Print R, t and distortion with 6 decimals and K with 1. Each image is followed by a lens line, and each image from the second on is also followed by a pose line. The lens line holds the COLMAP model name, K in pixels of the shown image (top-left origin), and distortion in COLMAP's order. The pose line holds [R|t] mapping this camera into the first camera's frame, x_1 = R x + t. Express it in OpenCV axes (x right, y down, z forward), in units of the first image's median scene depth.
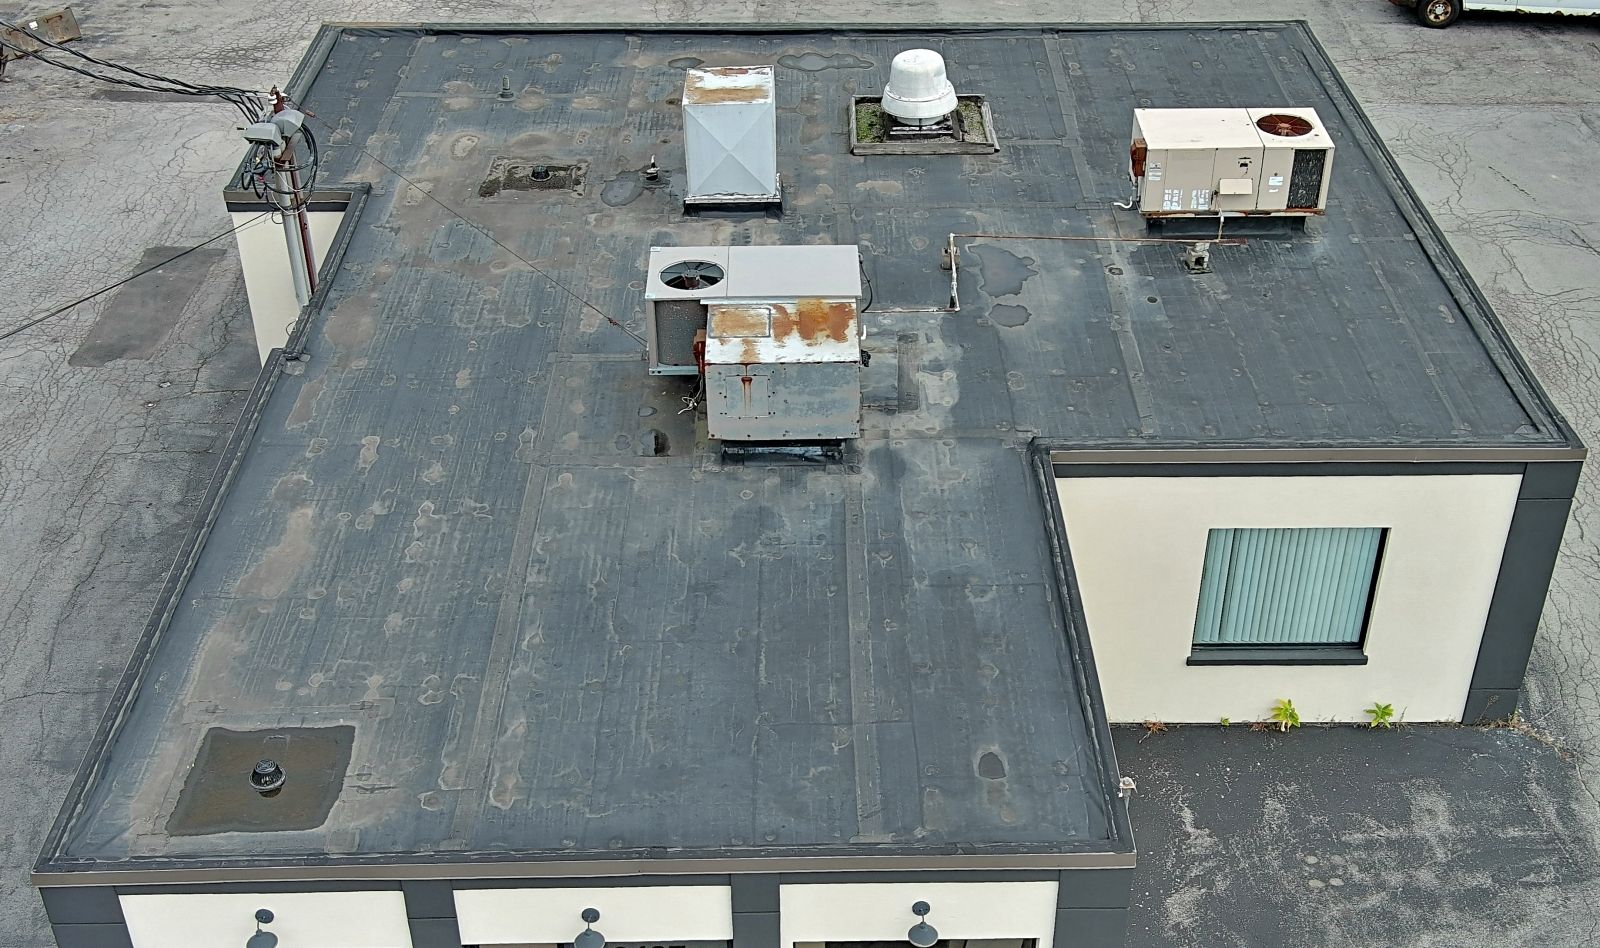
lens RADIAL K [[1868.6, 0, 837.9], [0, 1868.6, 555.4], [0, 0, 1]] dist [0.029009, 0.000000]
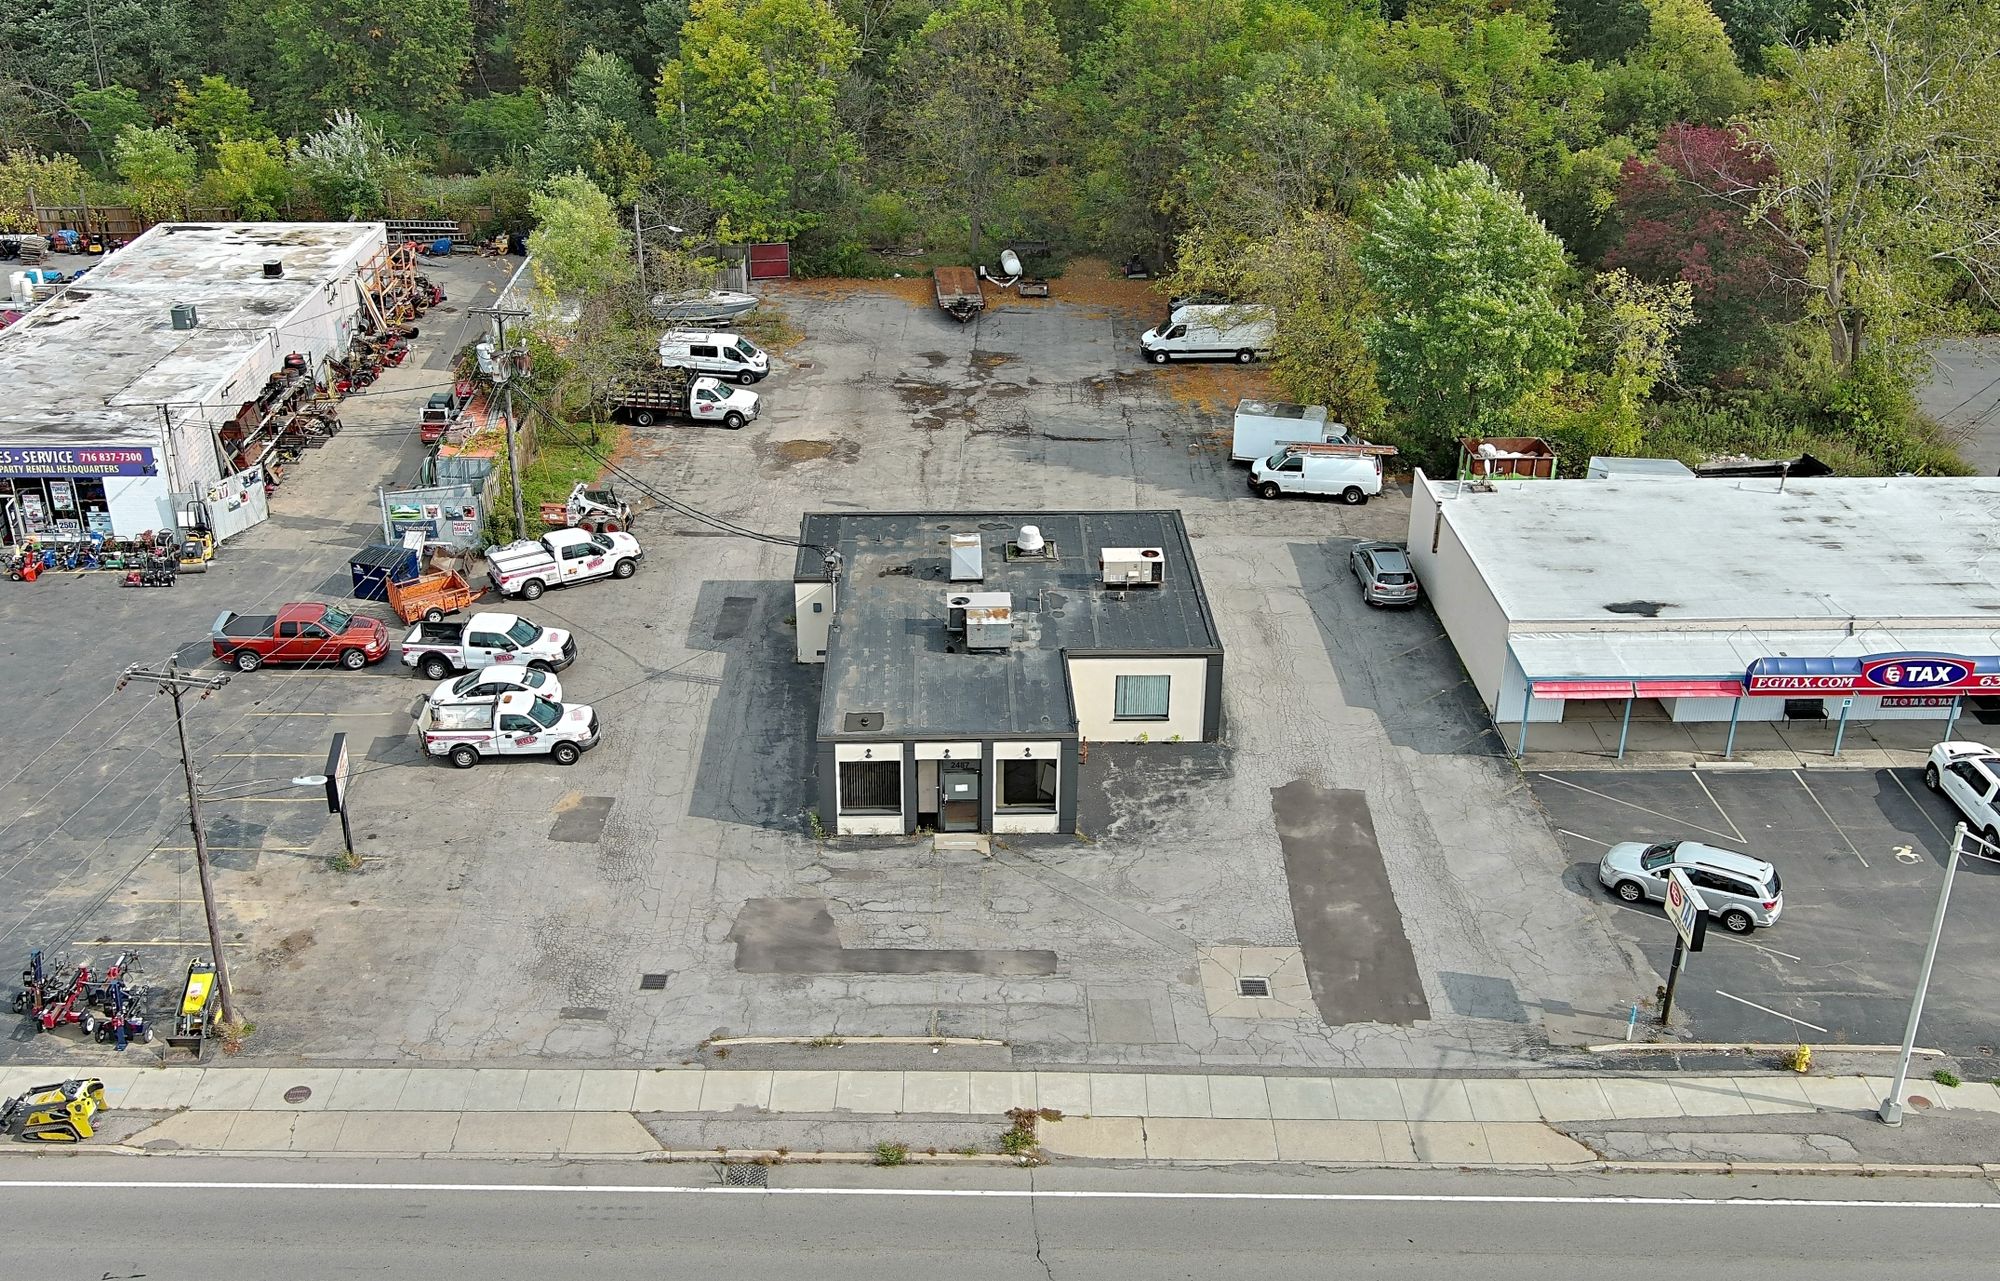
lens RADIAL K [[1914.1, 0, 966.3], [0, 1914.1, 589.1], [0, 0, 1]] dist [0.026980, 0.000000]
pose [[0.999984, -0.003137, -0.004676, -0.050576], [0.002263, 0.984329, -0.176325, 0.425928], [0.005155, 0.176312, 0.984321, -2.335660]]
